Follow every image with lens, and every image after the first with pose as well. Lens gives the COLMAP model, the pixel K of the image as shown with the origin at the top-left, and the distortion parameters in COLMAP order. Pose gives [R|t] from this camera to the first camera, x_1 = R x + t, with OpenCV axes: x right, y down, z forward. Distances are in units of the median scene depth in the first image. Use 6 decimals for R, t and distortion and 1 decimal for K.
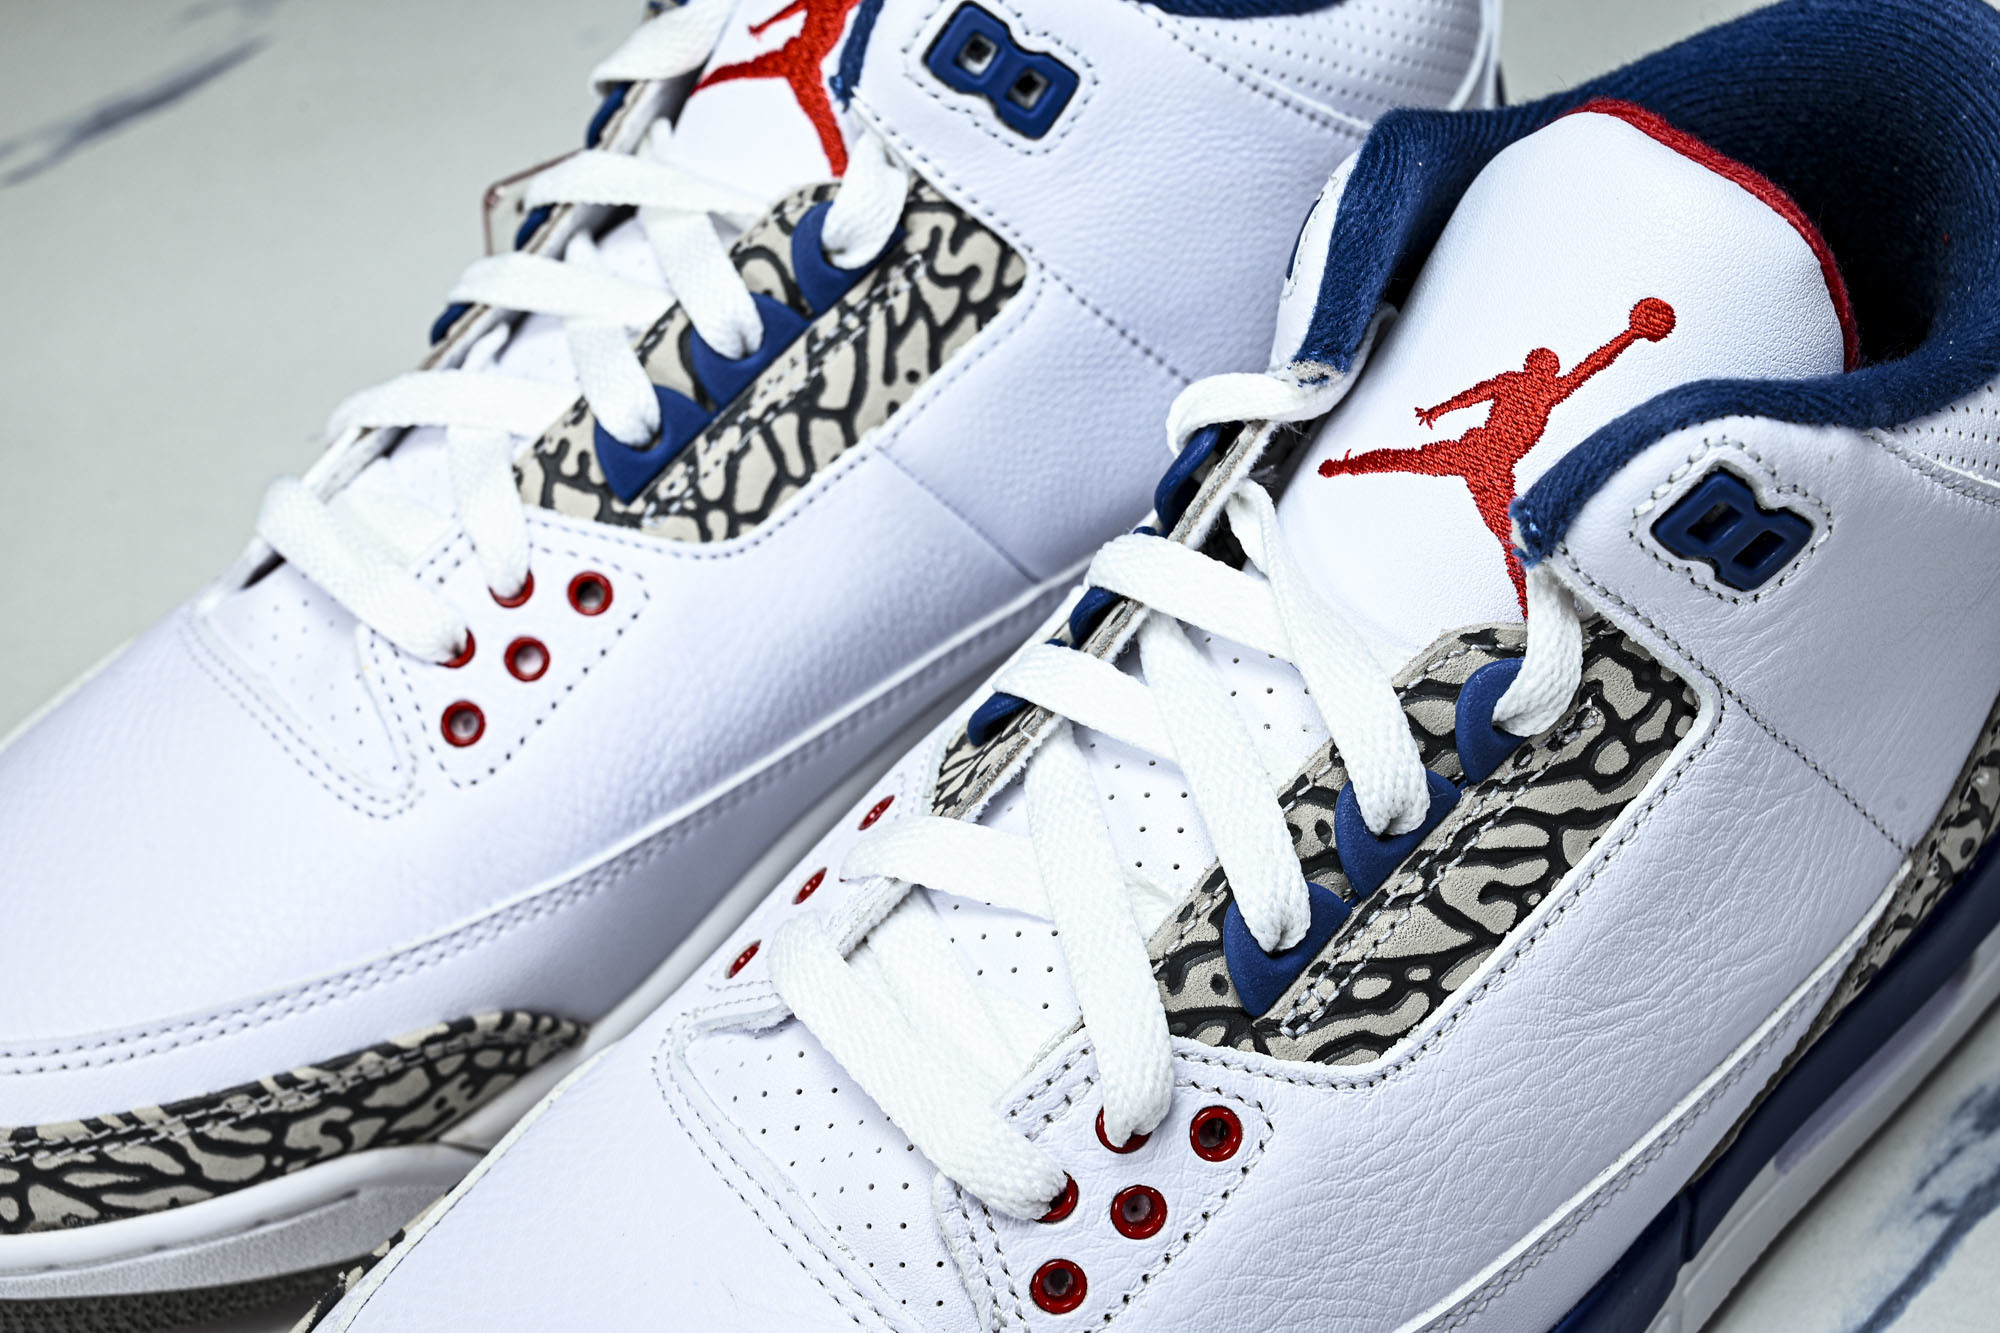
lens RADIAL K [[3231.3, 0, 1000.0], [0, 3231.3, 666.5], [0, 0, 1]] dist [-0.004747, -0.005502]
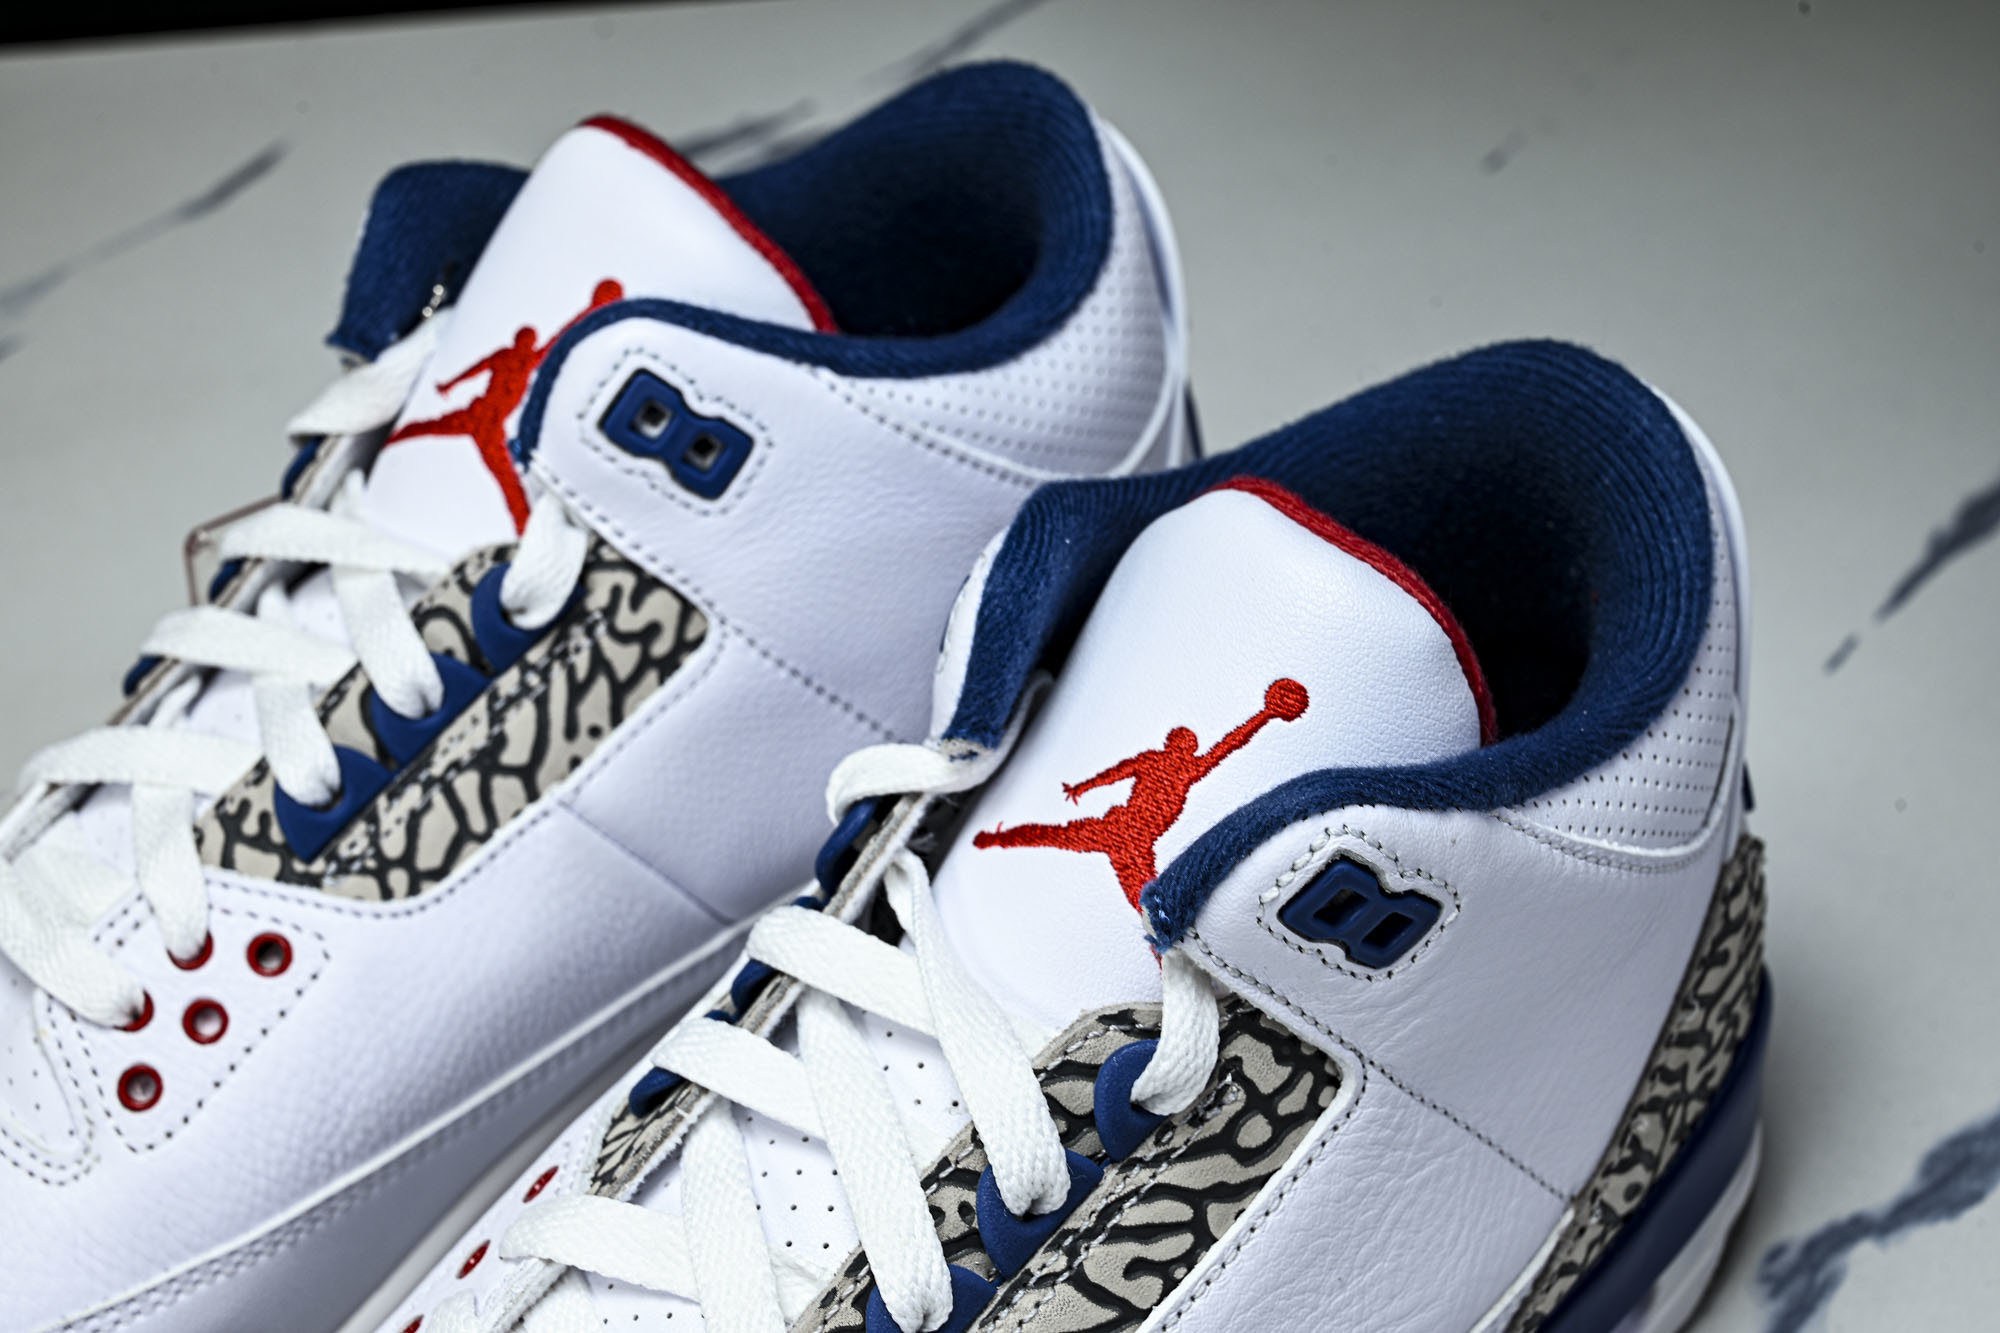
lens RADIAL K [[3231.3, 0, 1000.0], [0, 3231.3, 666.5], [0, 0, 1]] dist [-0.004747, -0.005502]
pose [[0.999216, -0.009134, 0.038518, 0.063405], [0.011275, 0.998383, -0.055723, -0.054567], [-0.037946, 0.056114, 0.997703, -0.015184]]
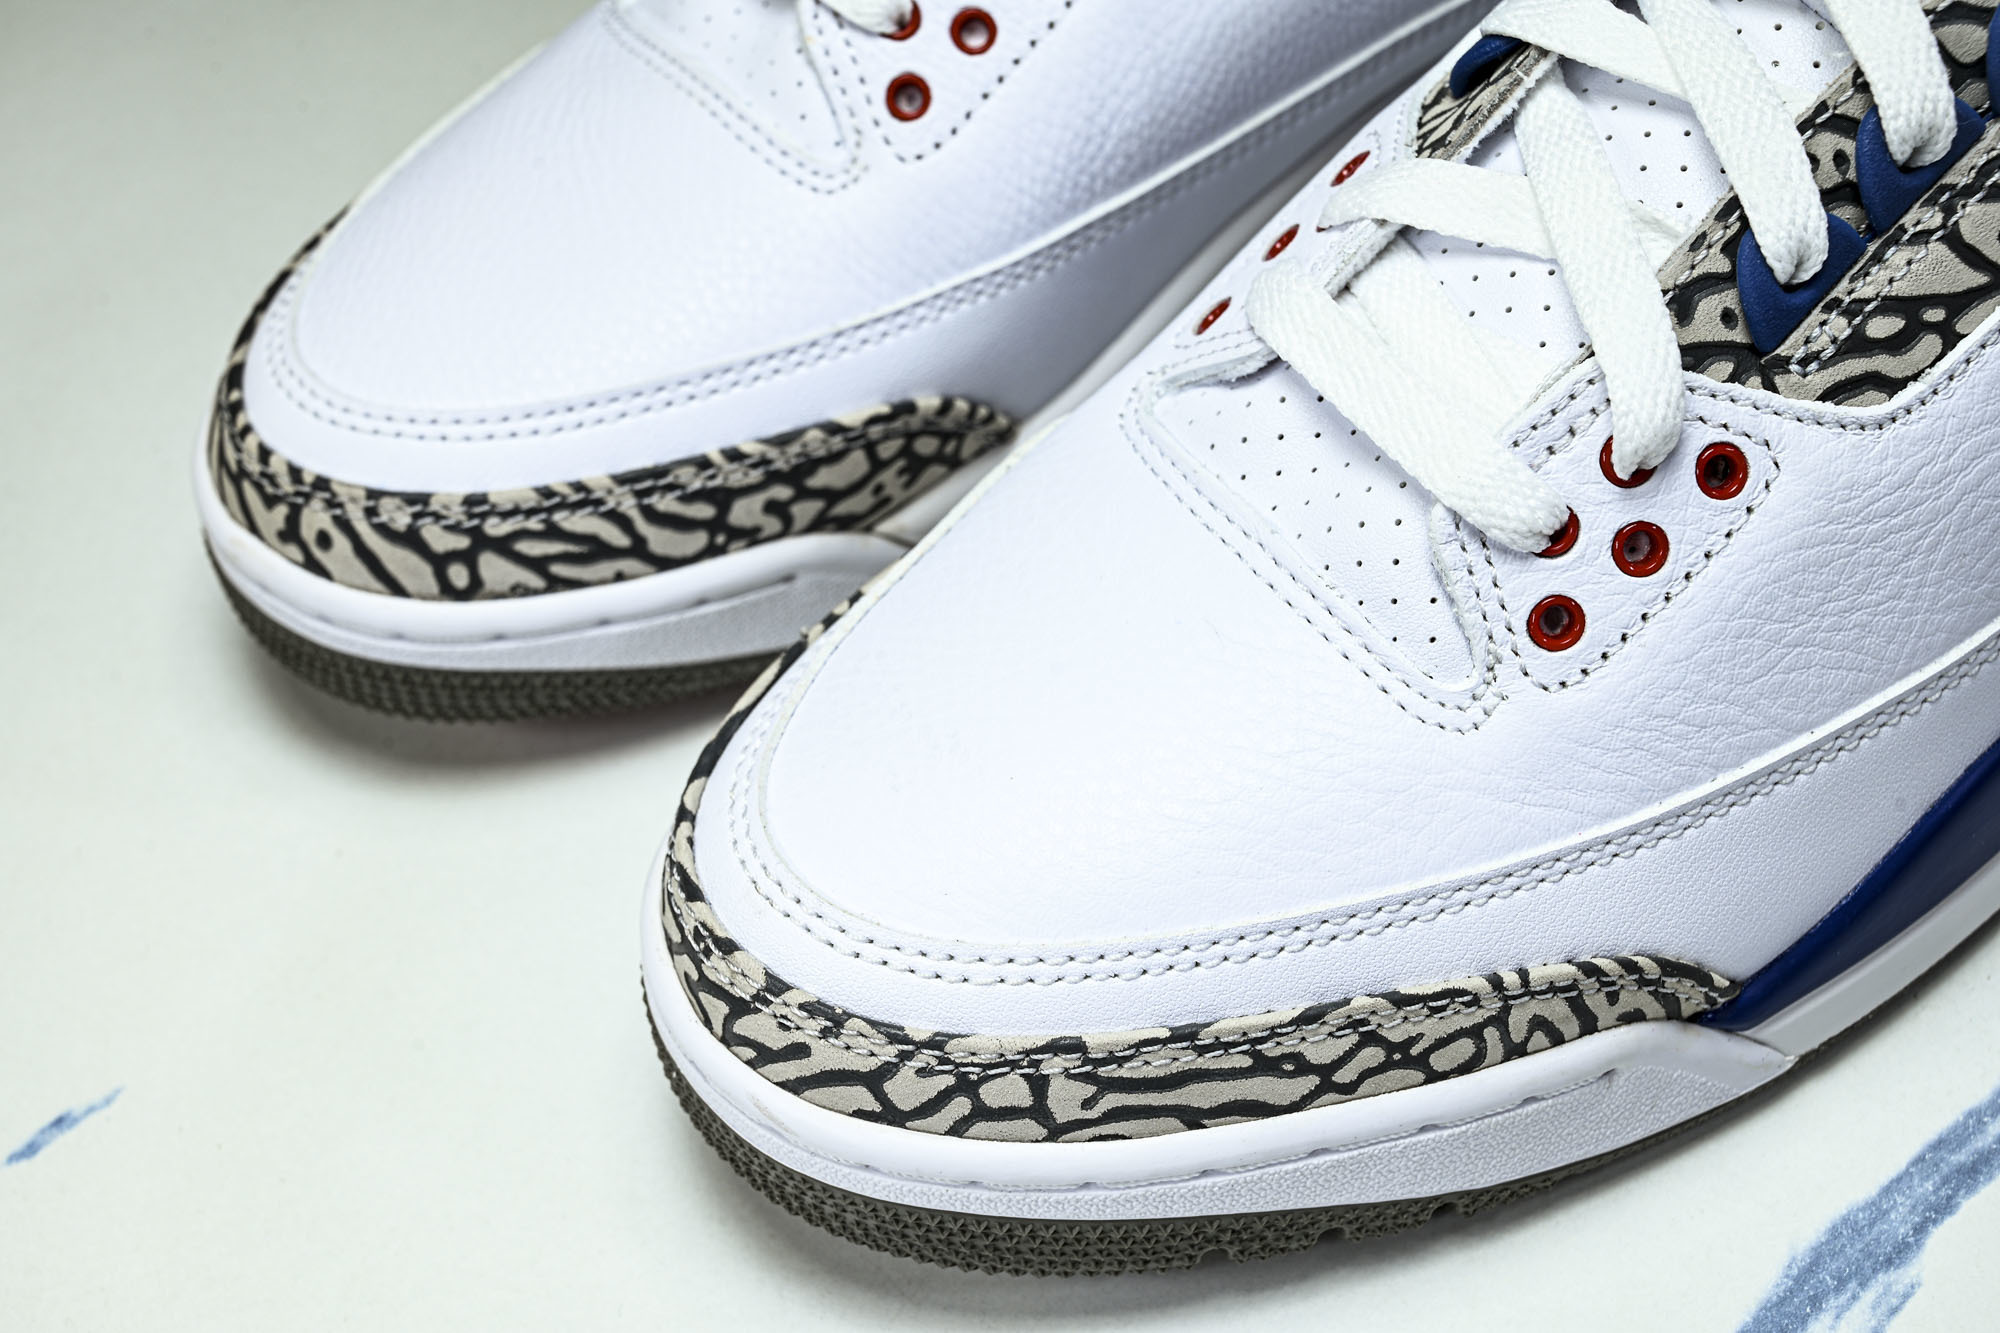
lens RADIAL K [[3231.3, 0, 1000.0], [0, 3231.3, 666.5], [0, 0, 1]] dist [-0.004747, -0.005502]
pose [[0.998151, 0.016833, -0.058400, -0.079492], [-0.011040, 0.995112, 0.098137, 0.094516], [0.059767, -0.097310, 0.993458, 0.011330]]
